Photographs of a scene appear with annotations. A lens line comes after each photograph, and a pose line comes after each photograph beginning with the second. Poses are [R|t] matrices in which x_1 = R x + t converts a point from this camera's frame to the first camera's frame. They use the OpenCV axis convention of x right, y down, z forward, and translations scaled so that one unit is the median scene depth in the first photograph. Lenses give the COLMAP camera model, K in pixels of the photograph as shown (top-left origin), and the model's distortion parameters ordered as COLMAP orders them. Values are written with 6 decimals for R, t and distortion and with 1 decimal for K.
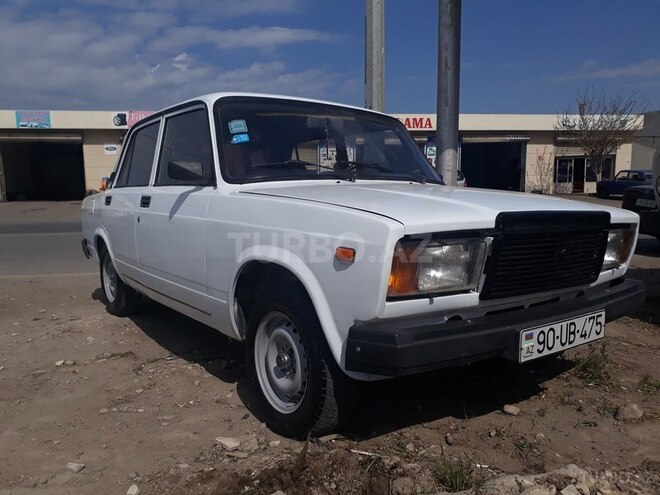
lens RADIAL K [[523.3, 0, 332.8], [0, 523.3, 247.3], [0, 0, 1]] dist [0.041741, -0.047416]
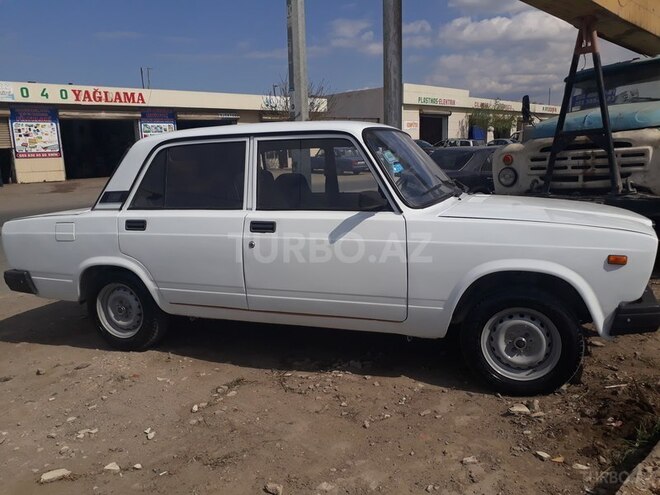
lens RADIAL K [[523.3, 0, 332.8], [0, 523.3, 247.3], [0, 0, 1]] dist [0.041741, -0.047416]
pose [[0.836818, -0.115320, 0.535198, -0.948402], [0.088878, 0.993212, 0.075042, -0.135142], [-0.540218, -0.015230, 0.841387, 0.107681]]
